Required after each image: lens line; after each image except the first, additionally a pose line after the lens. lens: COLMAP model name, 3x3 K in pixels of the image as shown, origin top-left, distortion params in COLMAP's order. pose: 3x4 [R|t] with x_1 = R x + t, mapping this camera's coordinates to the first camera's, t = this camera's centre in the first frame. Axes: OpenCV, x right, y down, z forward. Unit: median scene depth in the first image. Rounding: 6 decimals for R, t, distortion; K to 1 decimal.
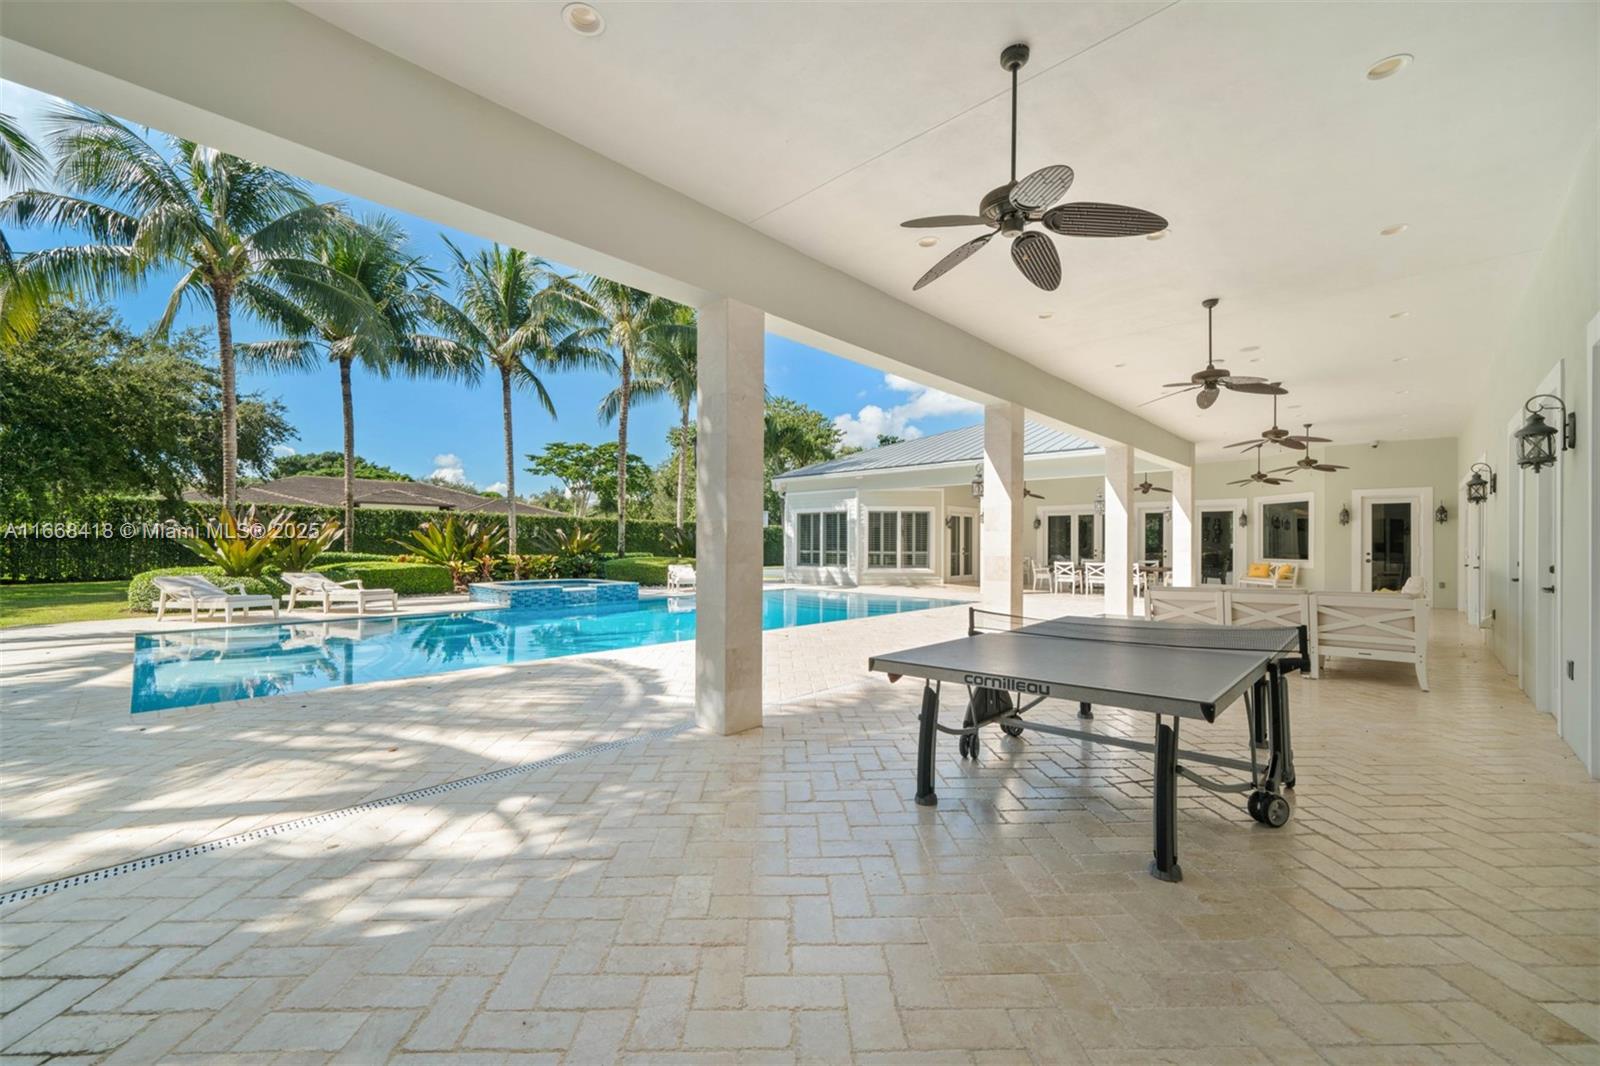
lens RADIAL K [[666.8, 0, 800.0], [0, 666.8, 533.0], [0, 0, 1]] dist [-0.000247, 0.000002]
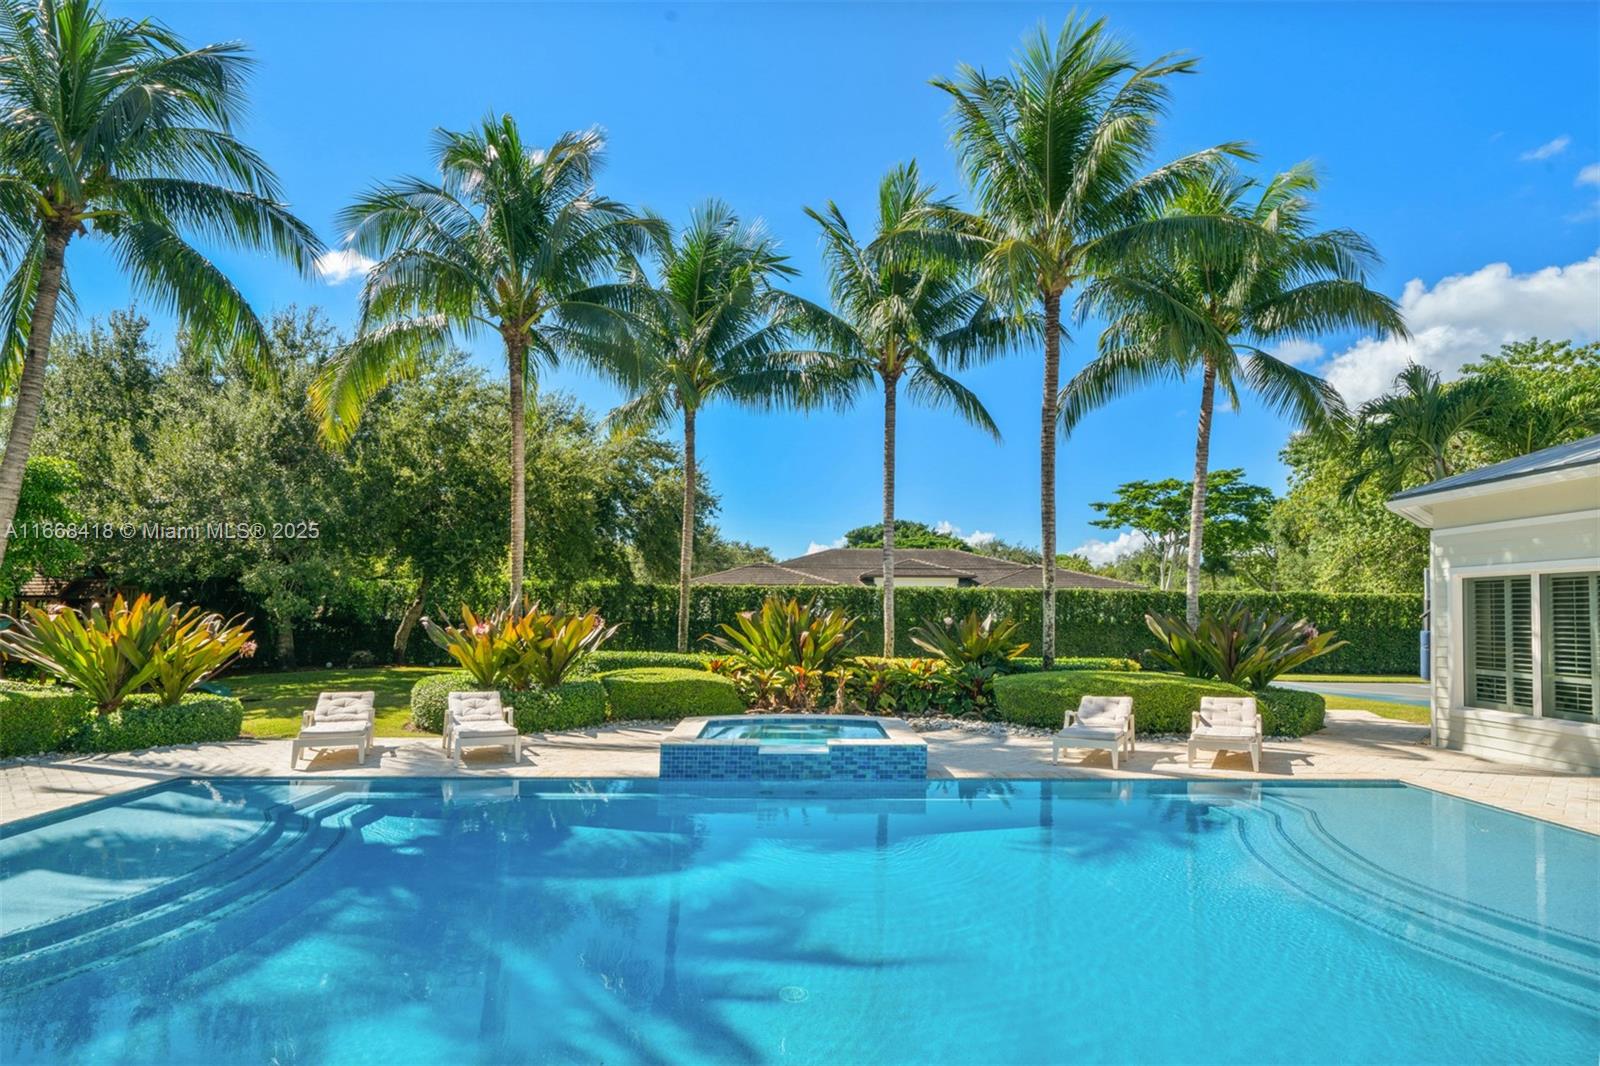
lens RADIAL K [[799.7, 0, 803.5], [0, 799.7, 595.1], [0, 0, 1]] dist [-0.004624, -0.000320]
pose [[0.675685, -0.016131, -0.737014, 0.086905], [0.011810, 0.999869, -0.011057, -0.019761], [0.737096, -0.001234, 0.675787, 0.396763]]
